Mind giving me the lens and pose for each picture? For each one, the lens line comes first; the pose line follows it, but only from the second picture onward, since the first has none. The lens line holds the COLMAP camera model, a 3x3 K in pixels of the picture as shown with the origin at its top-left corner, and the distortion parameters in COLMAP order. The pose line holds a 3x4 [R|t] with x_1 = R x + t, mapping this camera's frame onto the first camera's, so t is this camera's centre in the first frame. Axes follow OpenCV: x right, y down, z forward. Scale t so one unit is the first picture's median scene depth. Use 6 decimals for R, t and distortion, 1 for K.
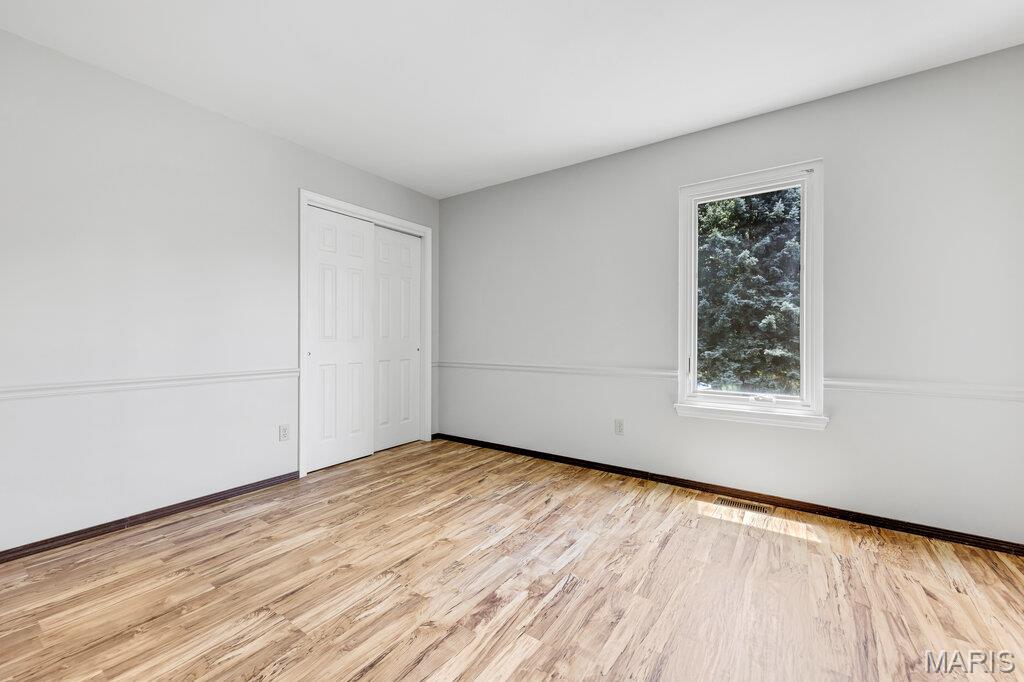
lens RADIAL K [[400.3, 0, 510.8], [0, 400.3, 339.3], [0, 0, 1]] dist [0.005206, 0.000092]
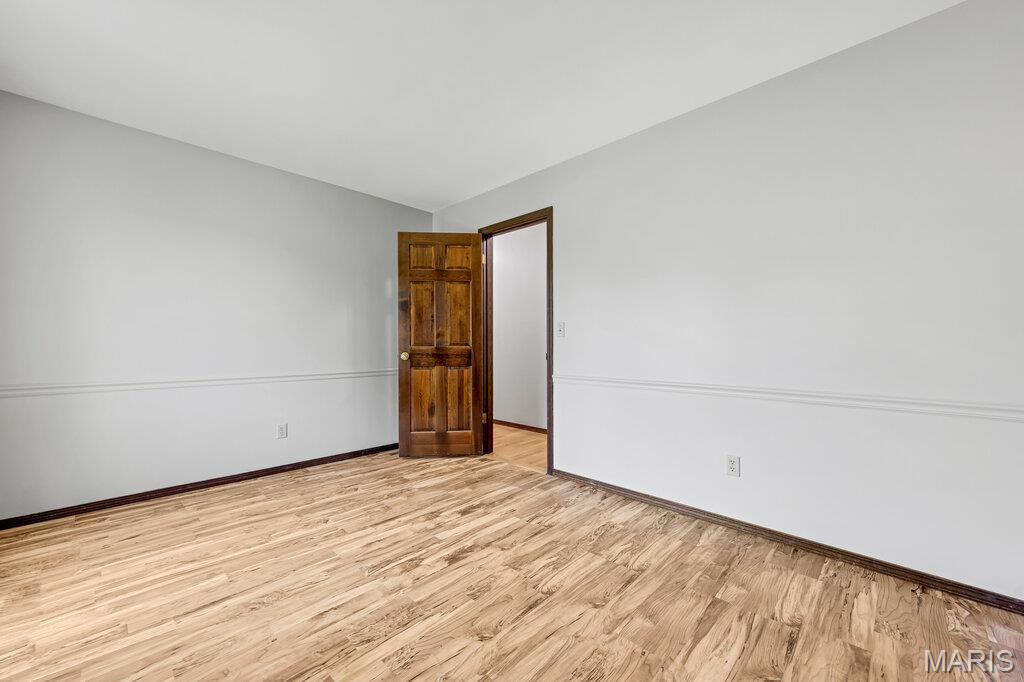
lens RADIAL K [[400.3, 0, 513.1], [0, 400.3, 341.4], [0, 0, 1]] dist [0.005206, 0.000092]
pose [[-0.986048, -0.002719, 0.166441, -0.410622], [-0.002598, 0.999996, 0.000944, -0.014146], [-0.166442, 0.000498, -0.986051, 2.091501]]
